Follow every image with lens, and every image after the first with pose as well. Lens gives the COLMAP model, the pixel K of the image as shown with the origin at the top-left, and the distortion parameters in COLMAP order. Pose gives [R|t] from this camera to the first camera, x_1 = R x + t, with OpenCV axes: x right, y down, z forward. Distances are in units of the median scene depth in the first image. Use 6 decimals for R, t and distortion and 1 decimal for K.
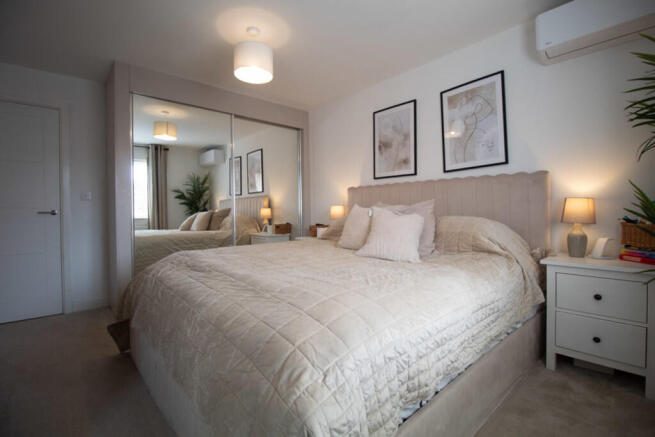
lens RADIAL K [[305.2, 0, 326.0], [0, 305.2, 215.9], [0, 0, 1]] dist [0.000750, -0.000046]
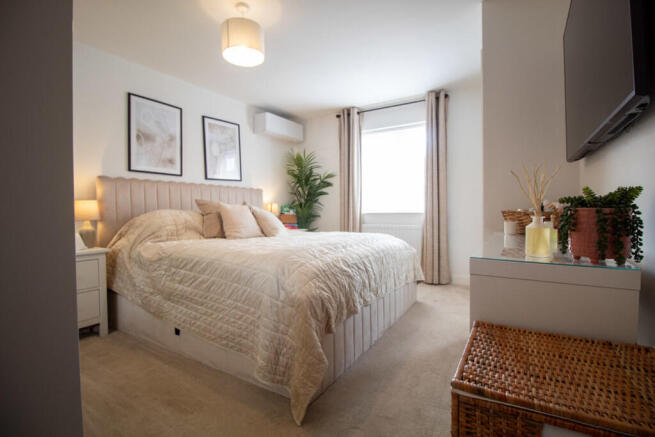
lens RADIAL K [[305.2, 0, 326.5], [0, 305.2, 216.6], [0, 0, 1]] dist [0.000750, -0.000046]
pose [[-0.279738, -0.017856, 0.959910, -0.911141], [0.019929, 0.999504, 0.024400, -0.003920], [-0.959870, 0.025956, -0.279243, 0.796611]]
